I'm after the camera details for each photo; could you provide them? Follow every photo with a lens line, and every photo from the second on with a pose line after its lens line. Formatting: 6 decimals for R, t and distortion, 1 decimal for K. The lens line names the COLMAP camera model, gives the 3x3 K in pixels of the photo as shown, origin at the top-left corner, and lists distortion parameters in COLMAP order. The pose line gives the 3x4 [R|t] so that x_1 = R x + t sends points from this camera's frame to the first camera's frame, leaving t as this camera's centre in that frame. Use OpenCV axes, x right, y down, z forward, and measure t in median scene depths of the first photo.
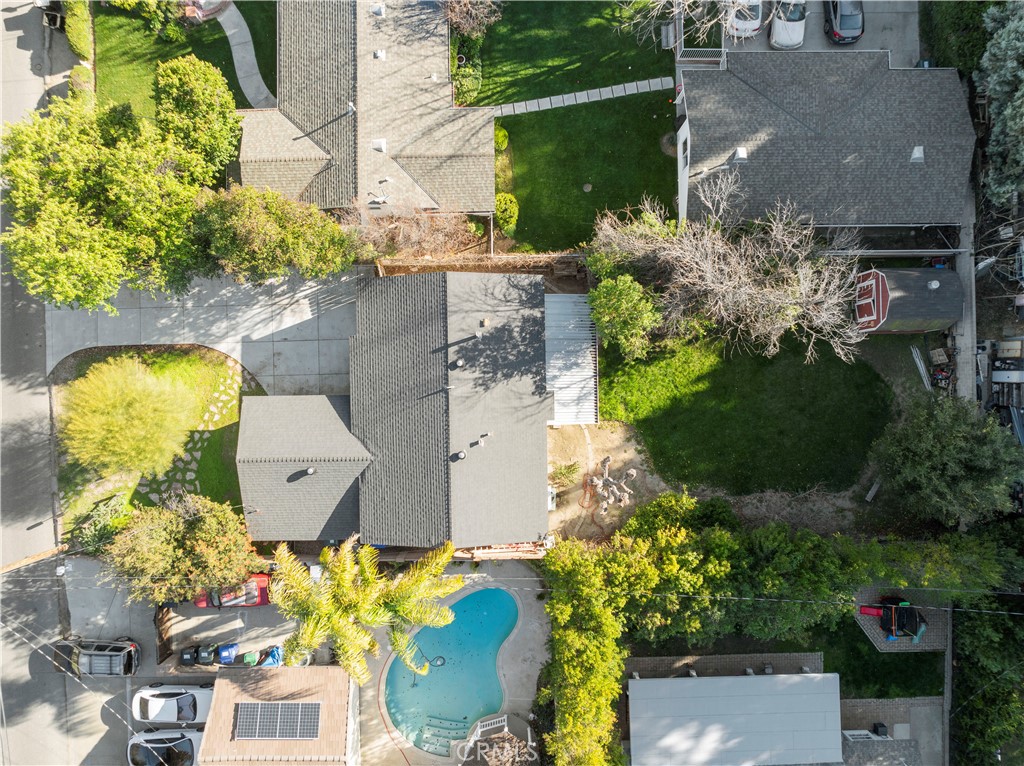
lens RADIAL K [[706.9, 0, 511.1], [0, 706.9, 388.9], [0, 0, 1]] dist [-0.060264, 0.030647]
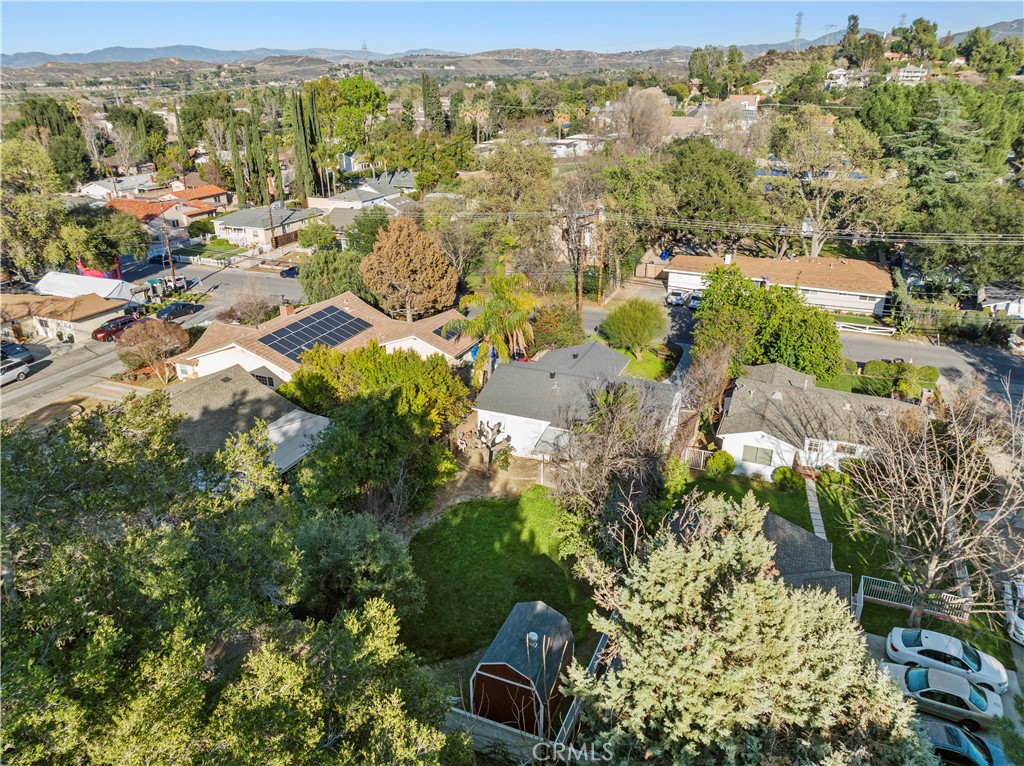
lens RADIAL K [[706.9, 0, 511.1], [0, 706.9, 388.9], [0, 0, 1]] dist [-0.060264, 0.030647]
pose [[-0.414199, 0.375542, -0.829101, 1.151303], [-0.910119, -0.159788, 0.382297, -0.381916], [0.011088, 0.912927, 0.407972, 0.388228]]
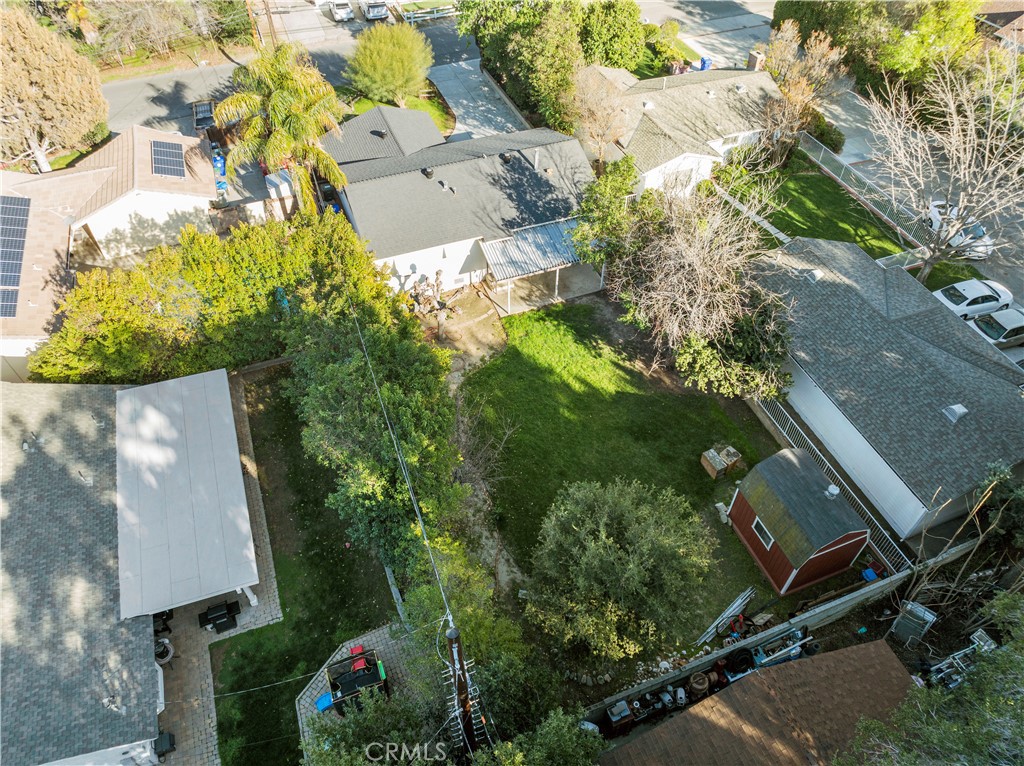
lens RADIAL K [[706.9, 0, 511.1], [0, 706.9, 388.9], [0, 0, 1]] dist [-0.060264, 0.030647]
pose [[0.338033, 0.702258, -0.626552, 0.845789], [-0.941132, 0.253577, -0.223537, 0.286257], [0.001899, 0.665231, 0.746635, 0.379185]]
